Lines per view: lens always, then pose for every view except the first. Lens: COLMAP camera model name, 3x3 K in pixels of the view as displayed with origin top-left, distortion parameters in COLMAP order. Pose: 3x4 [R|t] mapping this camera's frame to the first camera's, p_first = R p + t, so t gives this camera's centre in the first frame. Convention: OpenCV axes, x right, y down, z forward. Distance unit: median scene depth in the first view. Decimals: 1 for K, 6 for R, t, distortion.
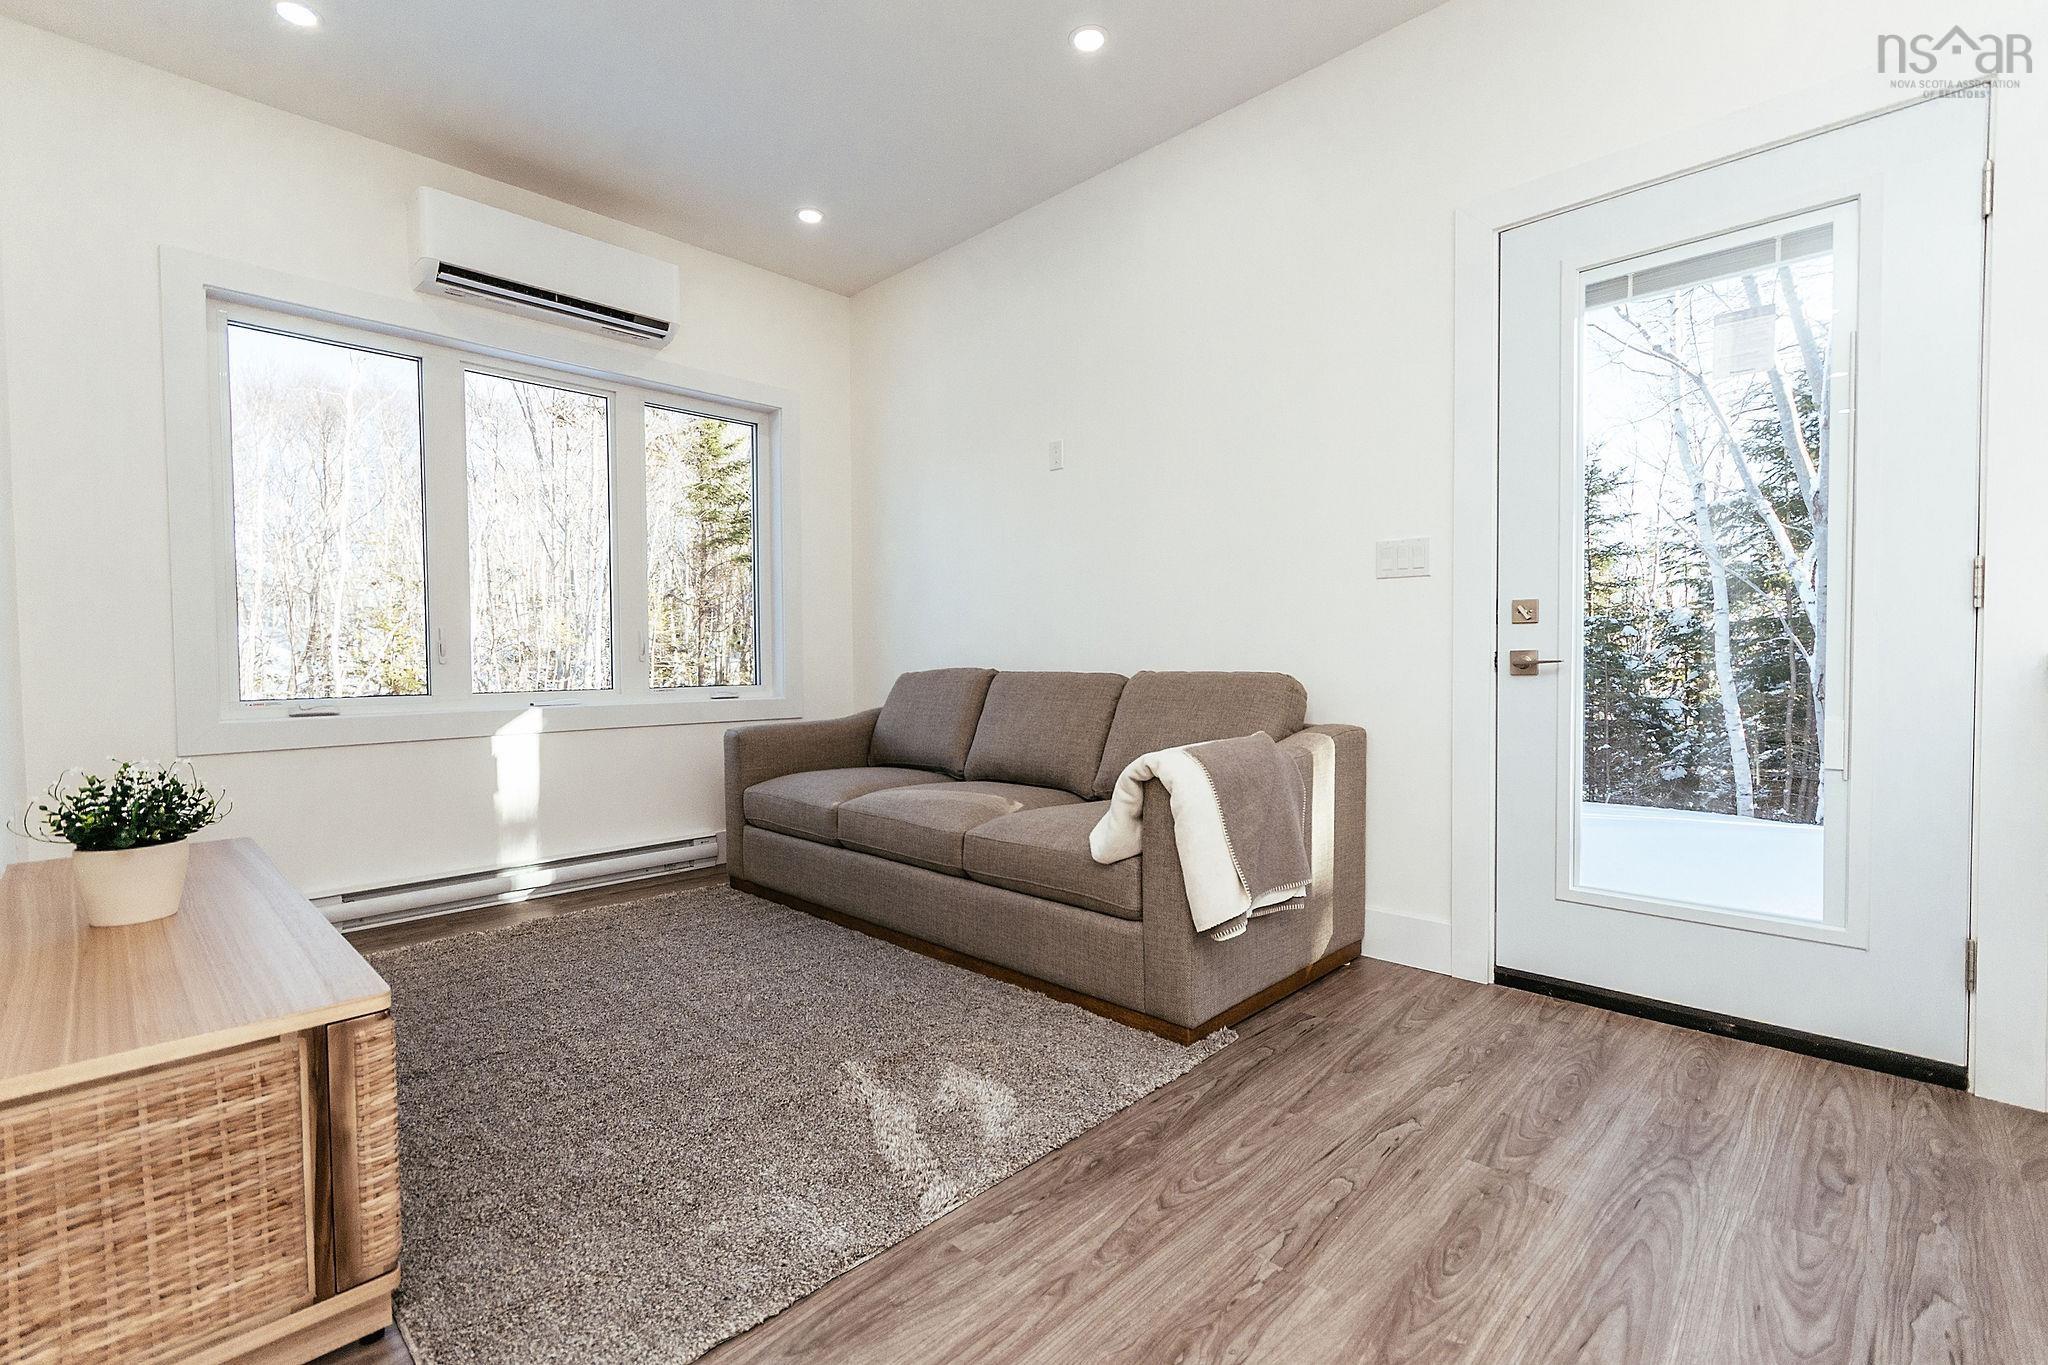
lens RADIAL K [[903.6, 0, 1027.3], [0, 903.6, 678.5], [0, 0, 1]] dist [0.000935, -0.000006]
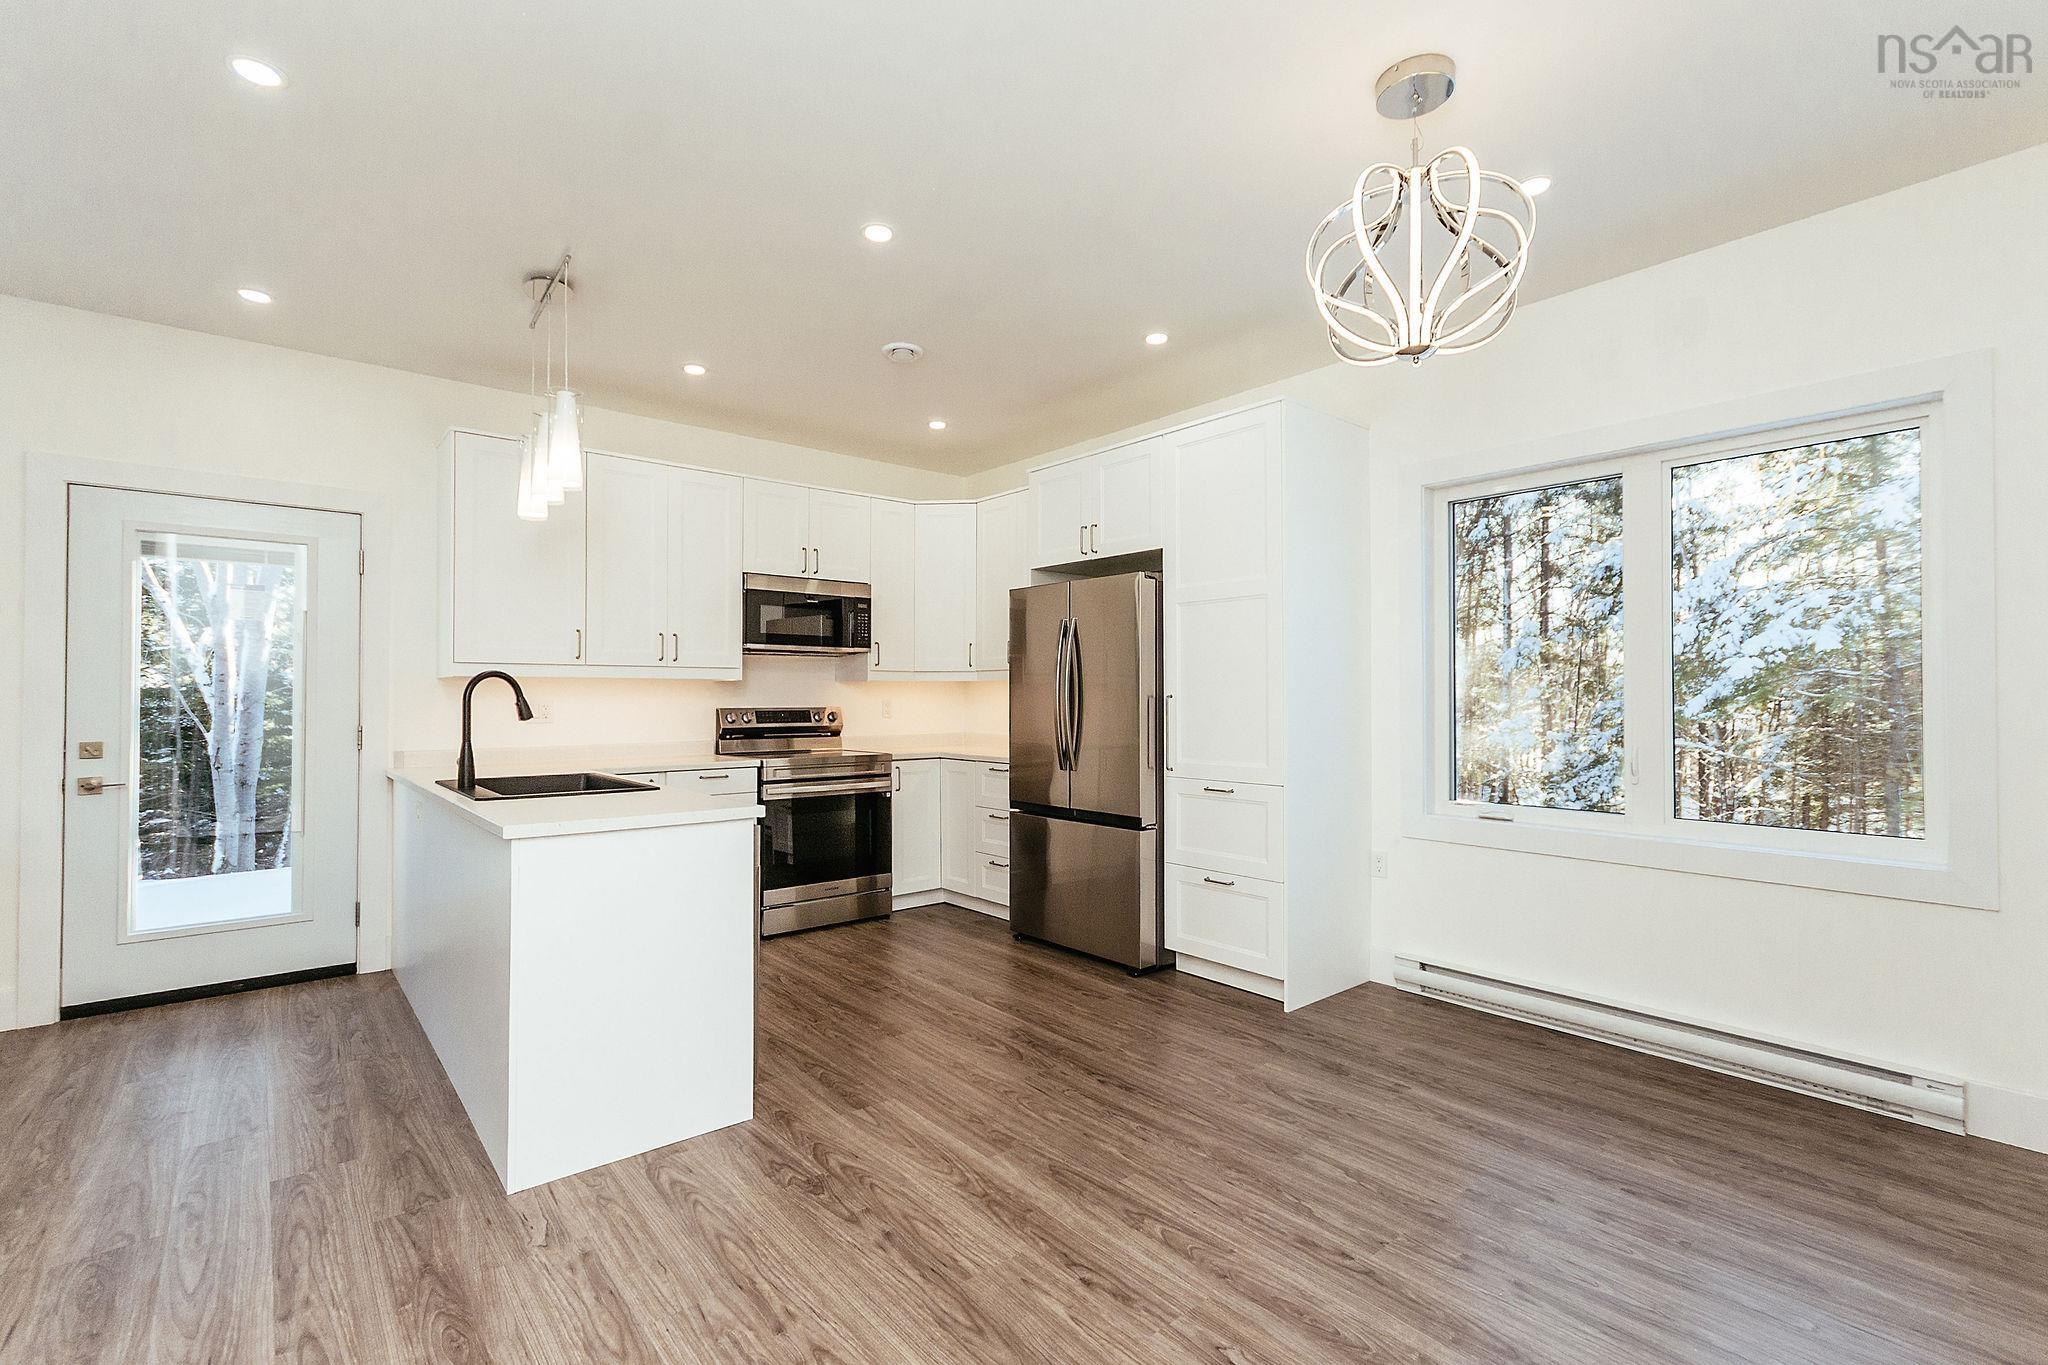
lens RADIAL K [[903.6, 0, 1023.6], [0, 903.6, 686.7], [0, 0, 1]] dist [0.000935, -0.000006]
pose [[0.096298, 0.020261, 0.995146, -0.765802], [0.027510, 0.999357, -0.023008, -0.104152], [-0.994972, 0.029592, 0.095678, -0.640626]]
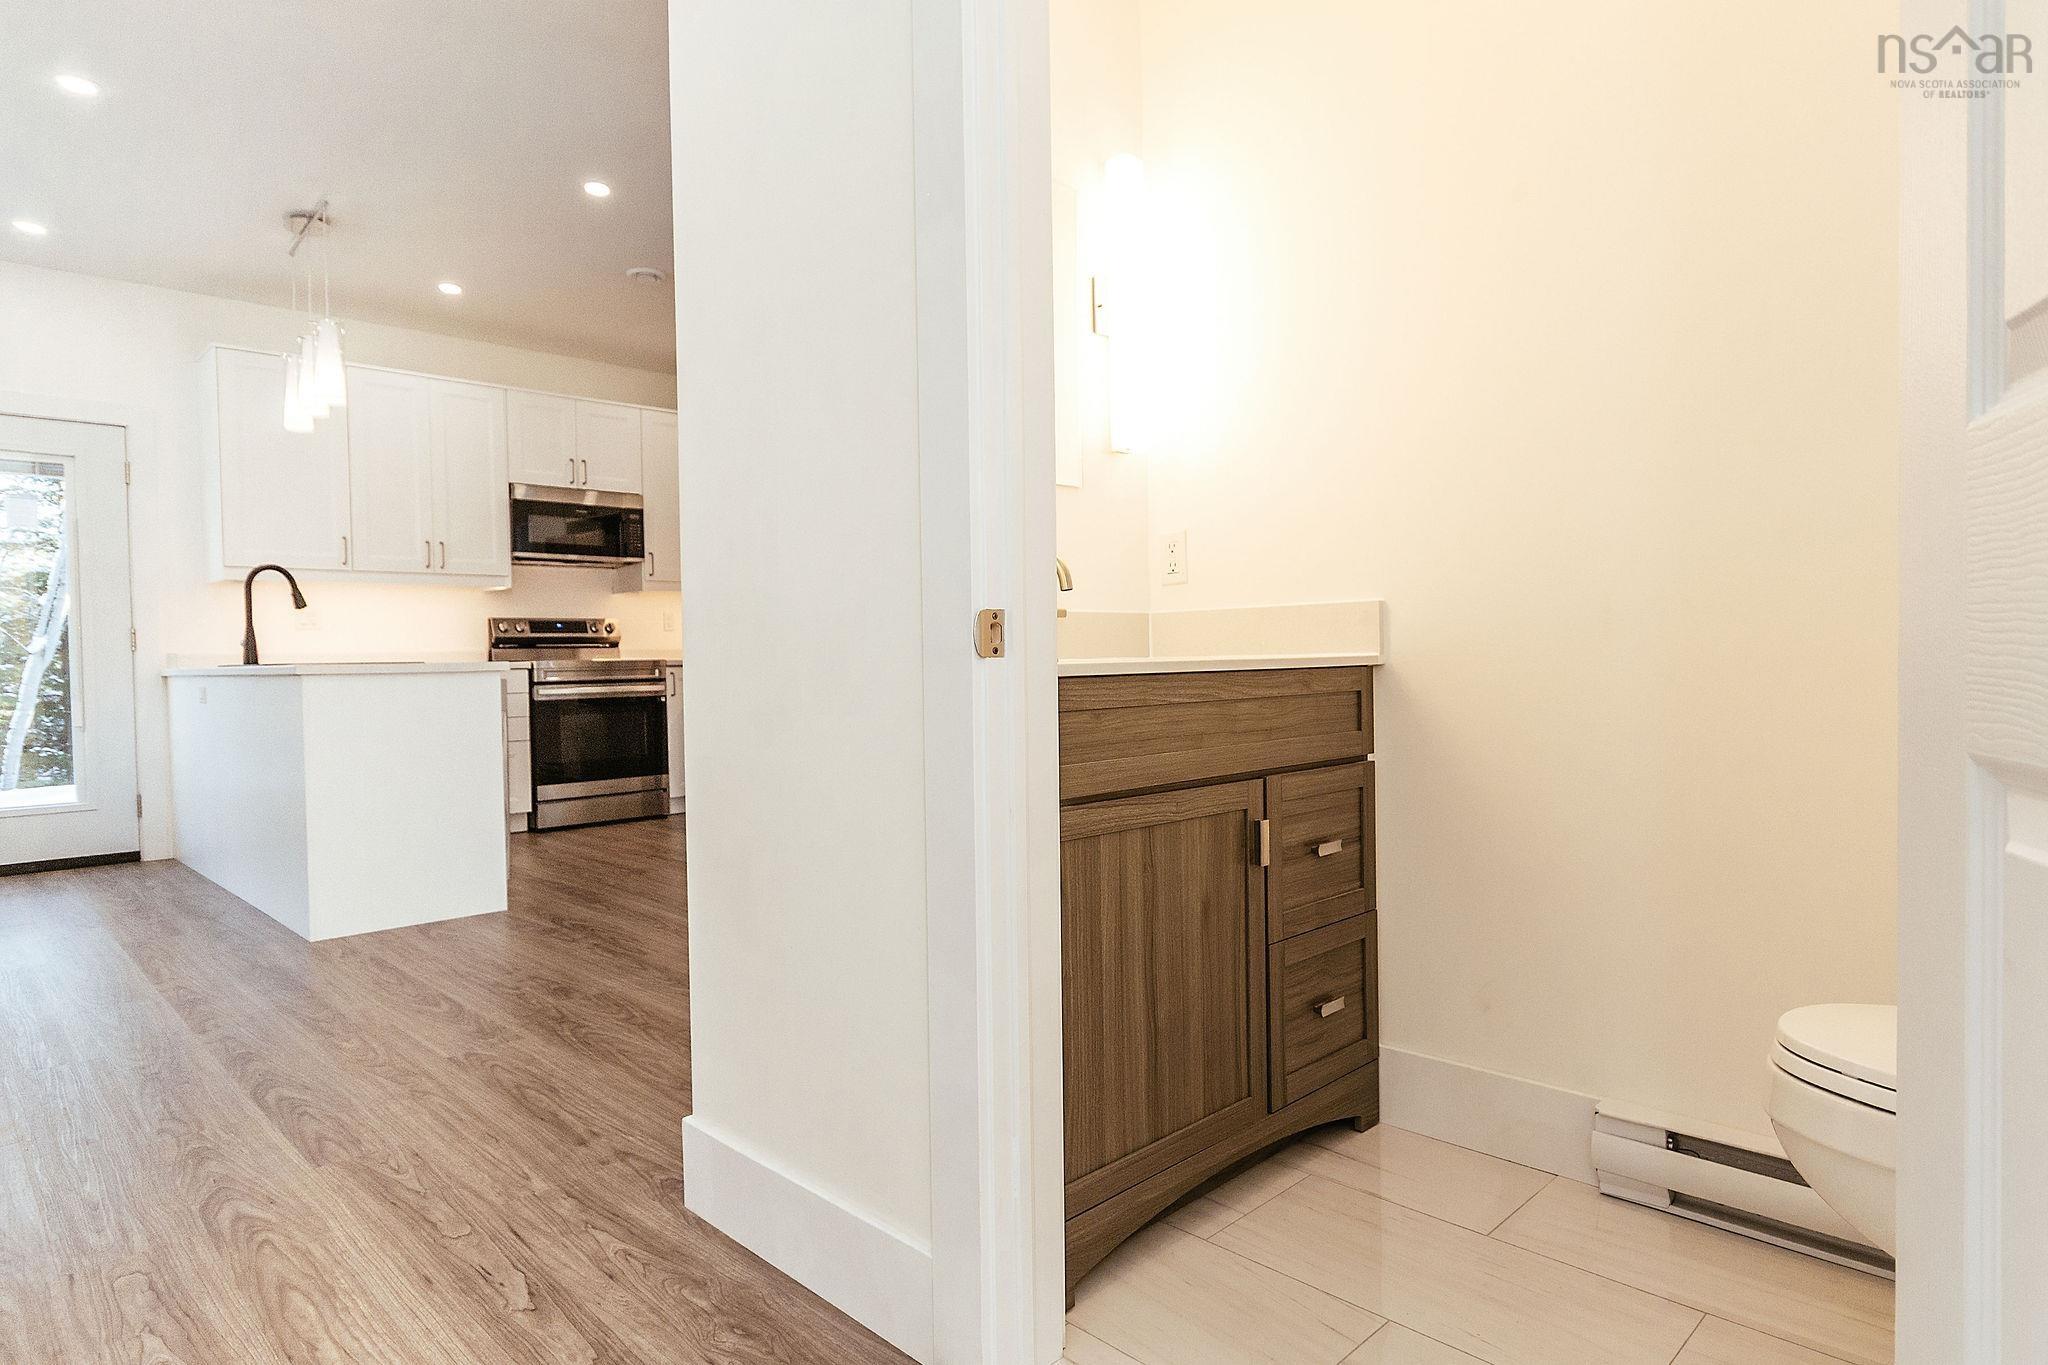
lens RADIAL K [[1130.9, 0, 1022.5], [0, 1130.9, 685.4], [0, 0, 1]] dist [-0.004600, -0.000282]
pose [[0.011395, -0.019111, 0.999752, -1.419267], [0.045373, 0.998797, 0.018576, 0.048483], [-0.998905, 0.045151, 0.012249, -1.023877]]
